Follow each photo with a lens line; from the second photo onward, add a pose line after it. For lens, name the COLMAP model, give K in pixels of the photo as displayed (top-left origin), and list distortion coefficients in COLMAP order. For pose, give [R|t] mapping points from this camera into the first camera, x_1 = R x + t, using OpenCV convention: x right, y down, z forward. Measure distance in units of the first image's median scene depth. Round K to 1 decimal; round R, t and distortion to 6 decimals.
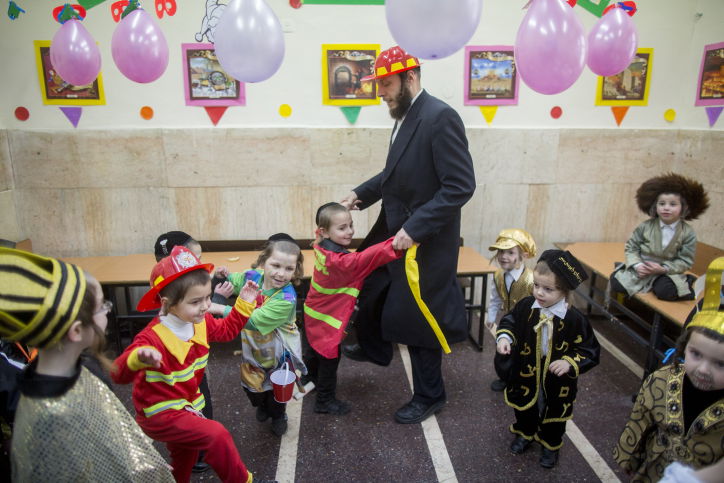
lens RADIAL K [[544.8, 0, 361.1], [0, 544.8, 216.9], [0, 0, 1]] dist [-0.057599, 0.075411]
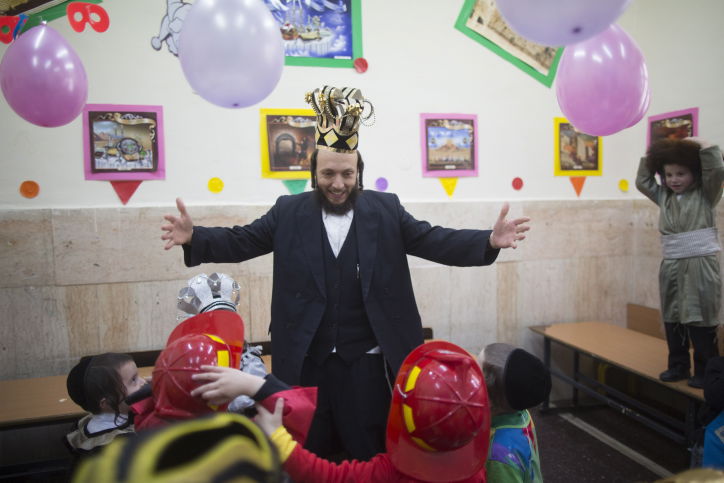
lens RADIAL K [[544.8, 0, 361.1], [0, 544.8, 216.9], [0, 0, 1]] dist [-0.057599, 0.075411]
pose [[0.974677, -0.021962, 0.222536, -0.109586], [0.063681, 0.981219, -0.182082, 0.015425], [-0.214358, 0.191642, 0.957770, 0.175204]]
